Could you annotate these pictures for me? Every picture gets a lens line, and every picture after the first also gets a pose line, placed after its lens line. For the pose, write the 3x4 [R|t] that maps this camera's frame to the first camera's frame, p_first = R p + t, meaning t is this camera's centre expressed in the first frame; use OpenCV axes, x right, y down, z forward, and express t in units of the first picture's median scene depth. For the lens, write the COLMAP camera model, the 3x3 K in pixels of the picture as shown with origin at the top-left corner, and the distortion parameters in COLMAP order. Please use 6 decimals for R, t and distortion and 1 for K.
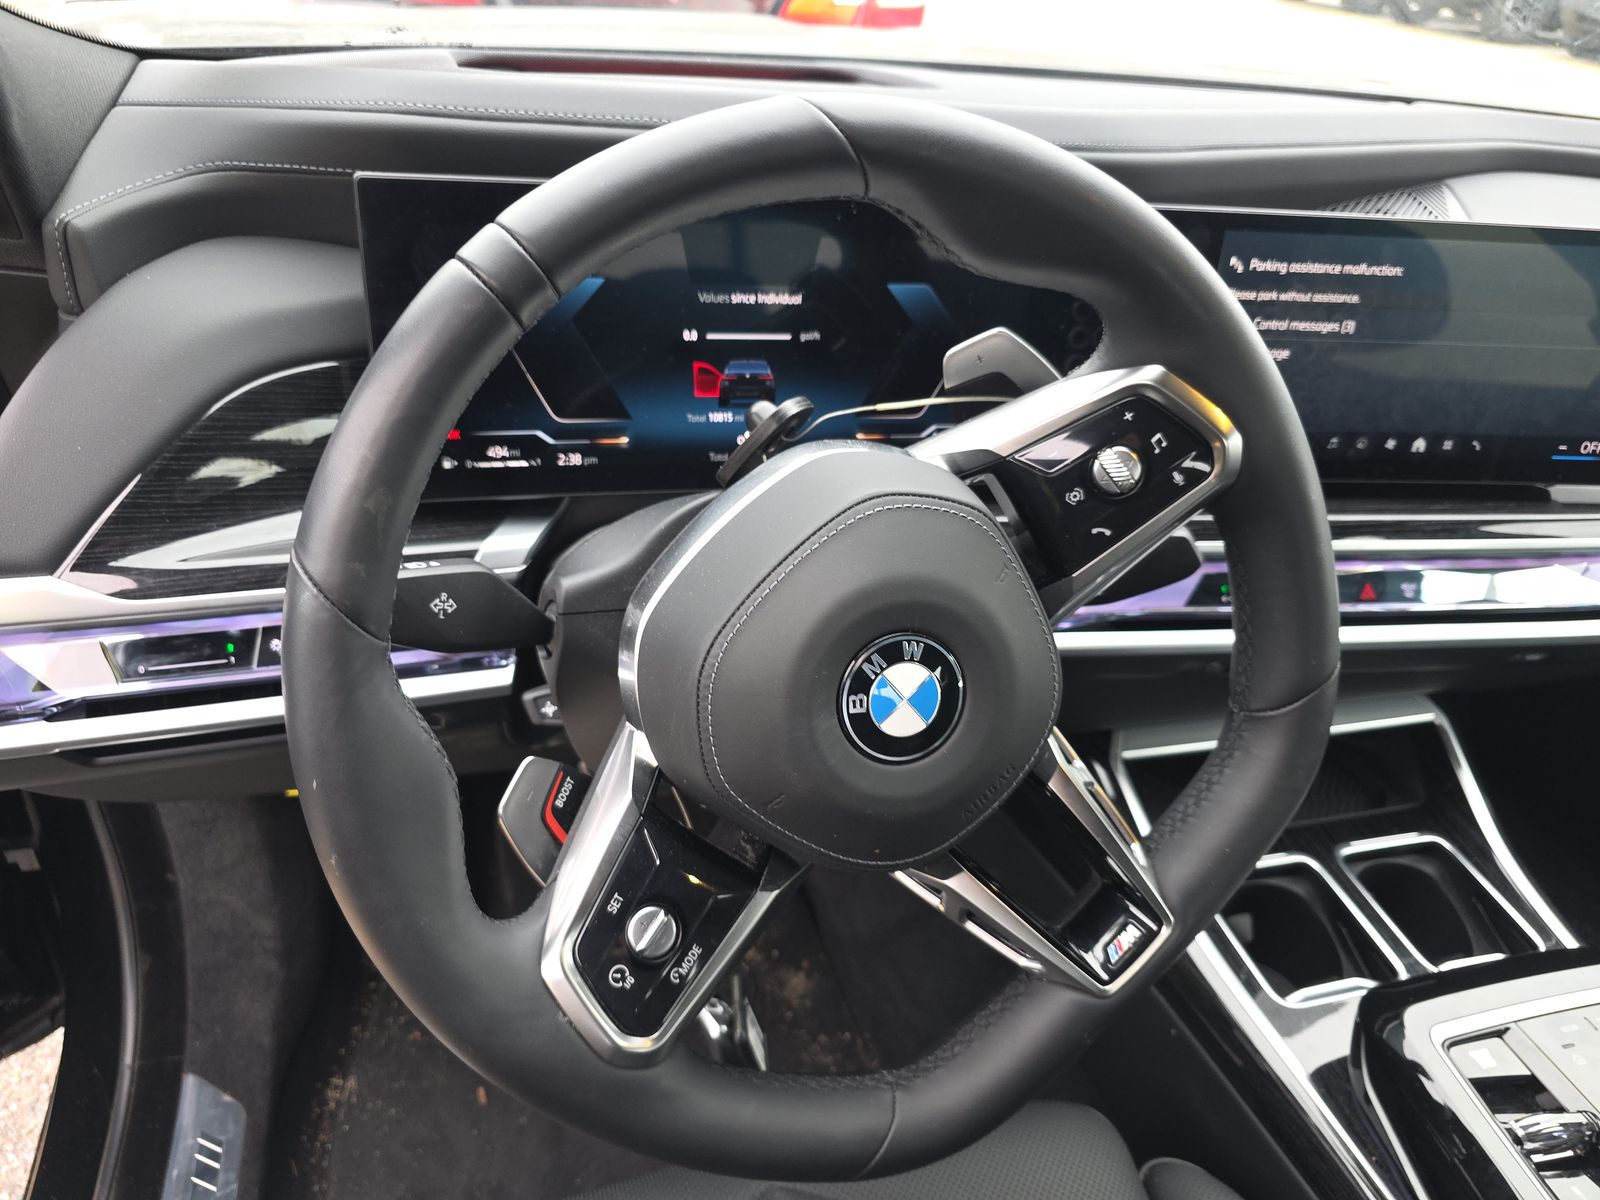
lens RADIAL K [[1069.9, 0, 798.5], [0, 1069.9, 620.9], [0, 0, 1]] dist [0.041413, -0.052665]
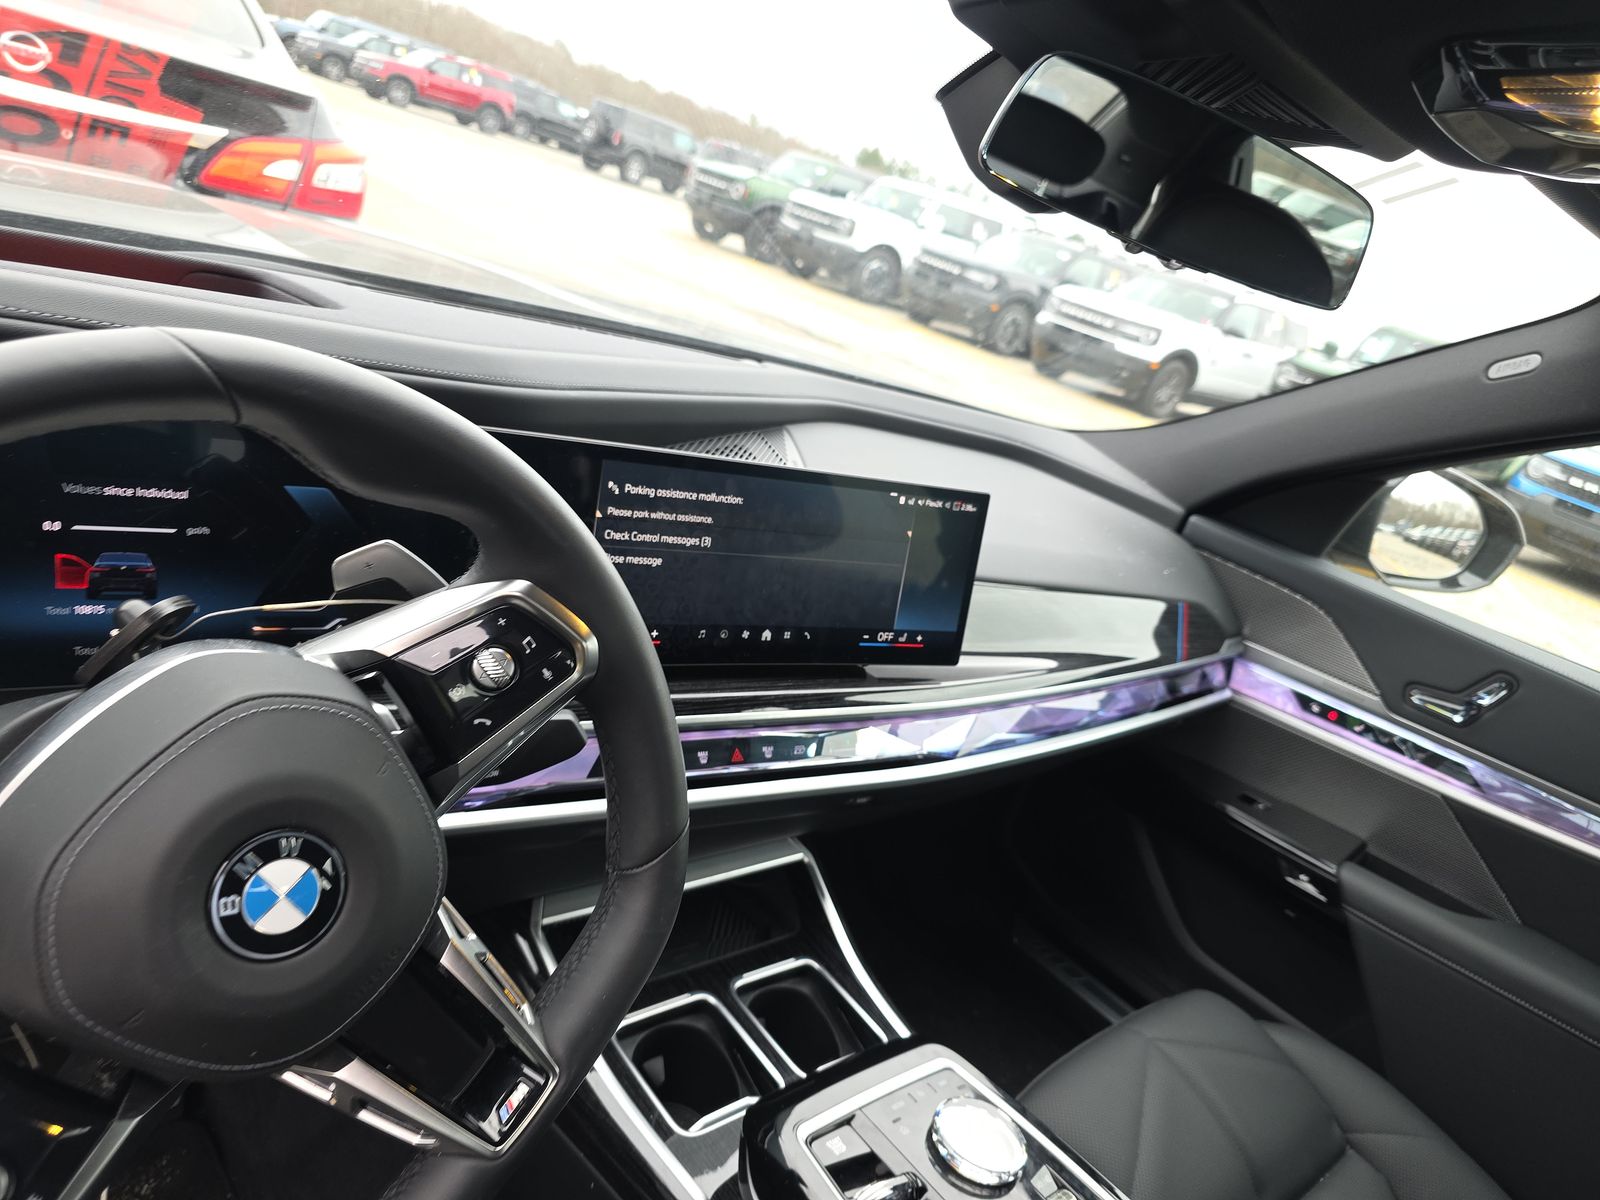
lens RADIAL K [[1069.9, 0, 798.5], [0, 1069.9, 620.9], [0, 0, 1]] dist [0.041413, -0.052665]
pose [[0.883744, 0.005978, 0.467932, 0.042838], [0.066691, 0.988104, -0.138576, -0.008659], [-0.463194, 0.153673, 0.872832, -0.142339]]
